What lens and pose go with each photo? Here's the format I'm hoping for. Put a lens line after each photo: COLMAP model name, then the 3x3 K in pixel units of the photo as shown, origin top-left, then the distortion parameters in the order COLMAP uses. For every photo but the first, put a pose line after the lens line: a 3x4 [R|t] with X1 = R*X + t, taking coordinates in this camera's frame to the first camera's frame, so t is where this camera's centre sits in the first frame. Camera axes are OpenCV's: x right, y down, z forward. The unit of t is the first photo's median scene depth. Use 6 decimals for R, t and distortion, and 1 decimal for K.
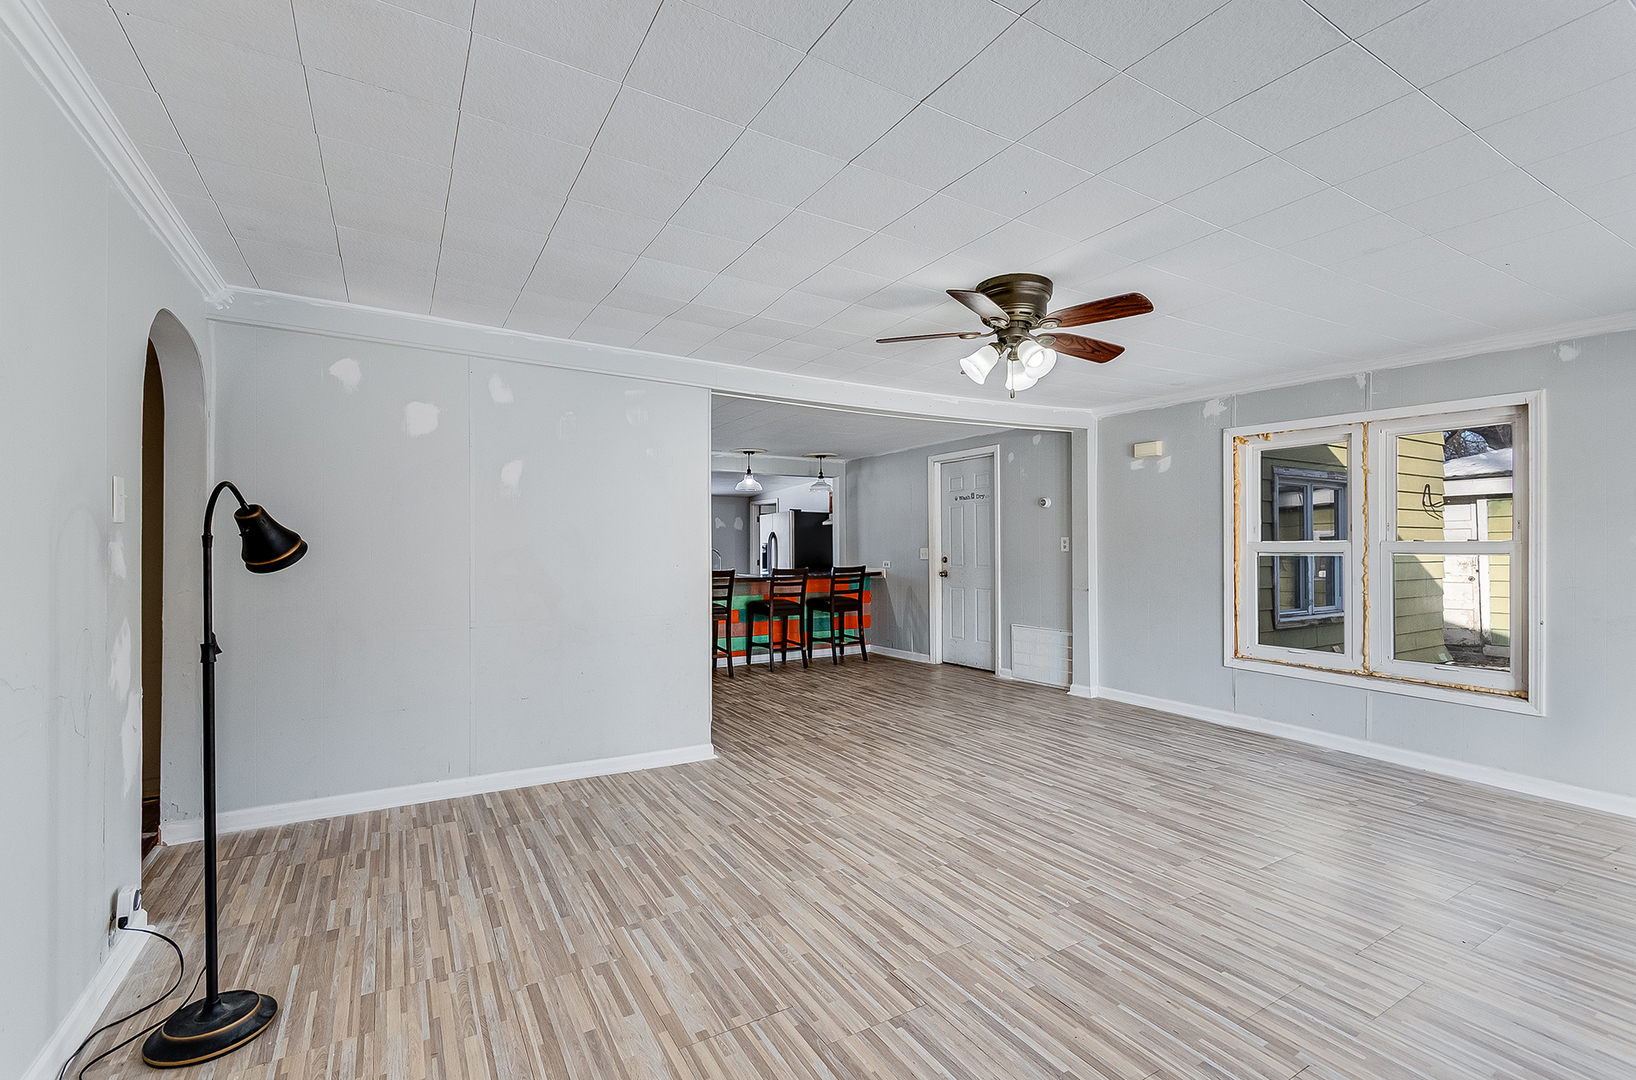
lens RADIAL K [[747.3, 0, 887.8], [0, 747.3, 558.1], [0, 0, 1]] dist [-0.001033, -0.000100]
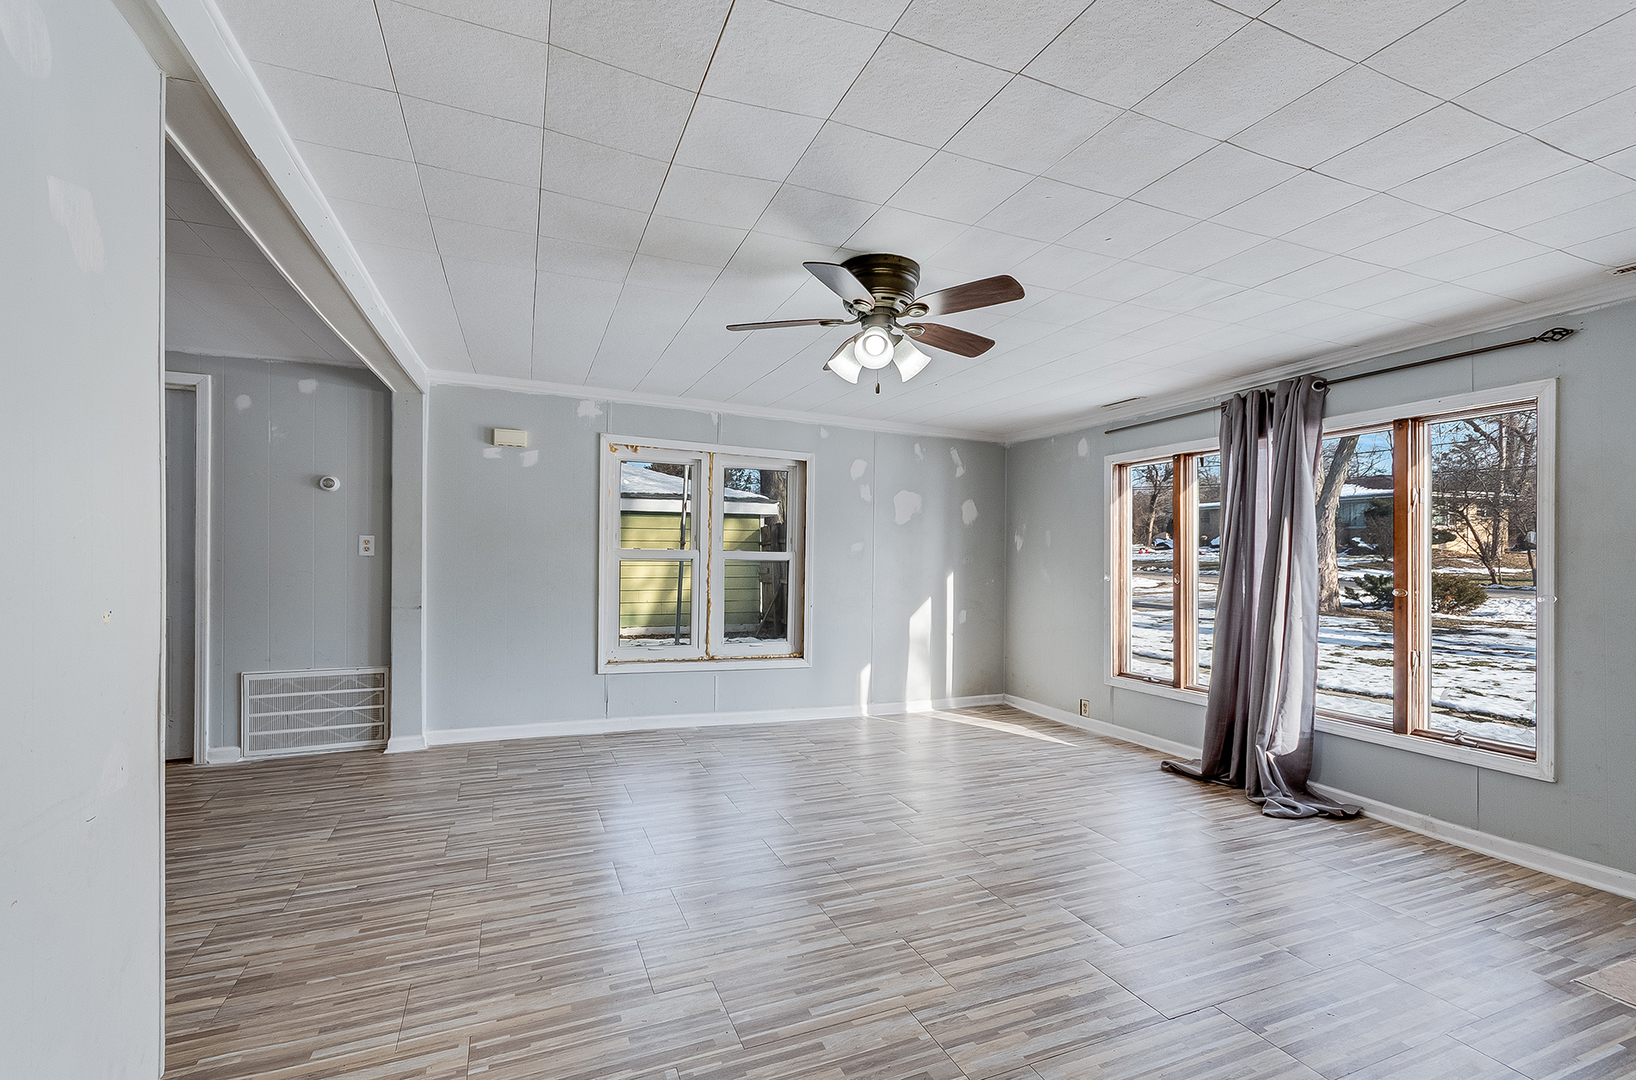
lens RADIAL K [[704.6, 0, 814.0], [0, 704.6, 555.1], [0, 0, 1]] dist [0.001122, 0.000163]
pose [[0.190797, 0.002482, 0.981626, -0.461216], [-0.001856, 0.999996, -0.002168, -0.011777], [-0.981628, -0.001409, 0.190801, 0.614878]]
